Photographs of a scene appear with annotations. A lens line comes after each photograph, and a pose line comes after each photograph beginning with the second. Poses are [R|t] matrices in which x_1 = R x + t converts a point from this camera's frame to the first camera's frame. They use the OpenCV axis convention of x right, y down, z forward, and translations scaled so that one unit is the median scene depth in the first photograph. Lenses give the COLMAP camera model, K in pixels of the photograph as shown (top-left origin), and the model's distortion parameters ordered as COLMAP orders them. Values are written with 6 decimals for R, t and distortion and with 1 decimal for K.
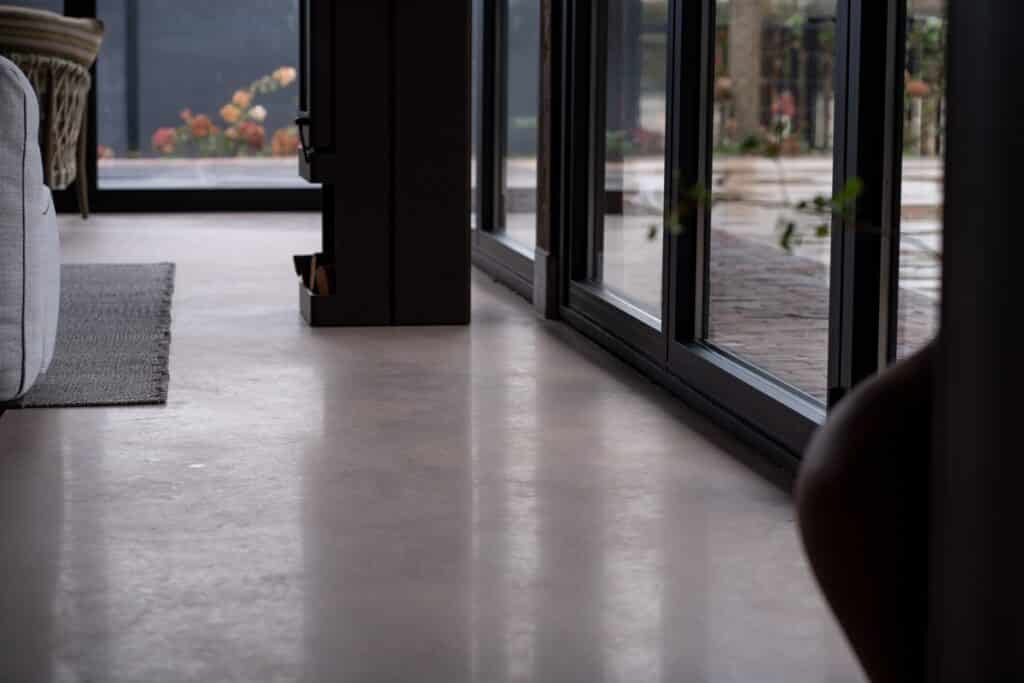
lens RADIAL K [[2498.7, 0, 511.8], [0, 2498.7, 341.3], [0, 0, 1]] dist [0.007335, 0.000000]
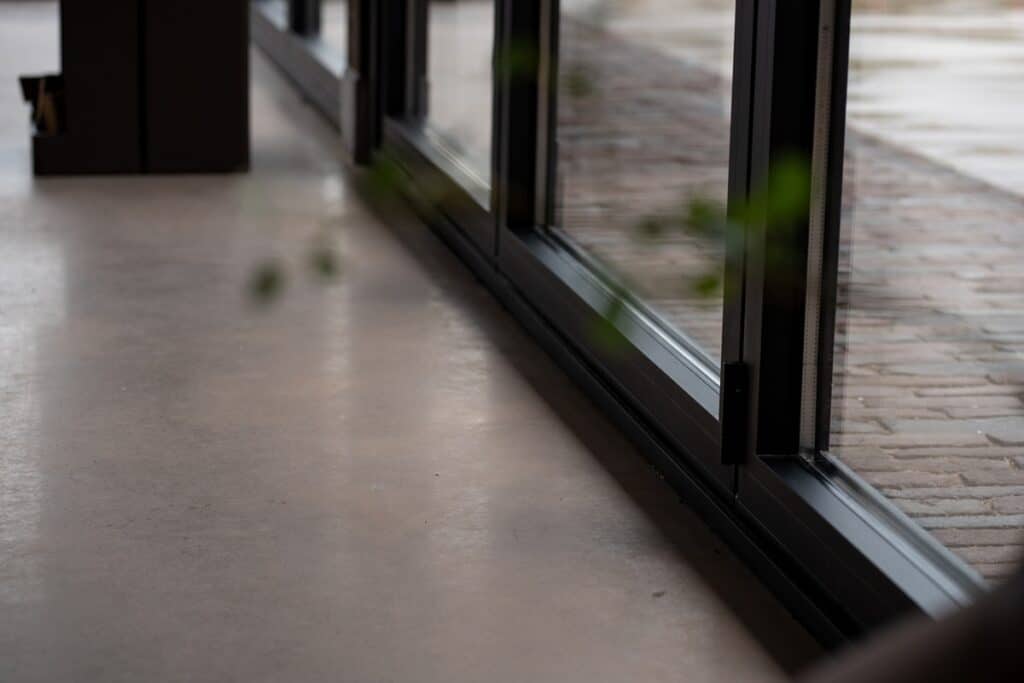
lens RADIAL K [[2498.7, 0, 511.8], [0, 2498.7, 342.0], [0, 0, 1]] dist [0.007335, 0.000000]
pose [[0.999193, 0.003062, 0.040060, 0.031392], [-0.006912, 0.995327, 0.096309, -0.028699], [-0.039578, -0.096508, 0.994545, 0.245910]]
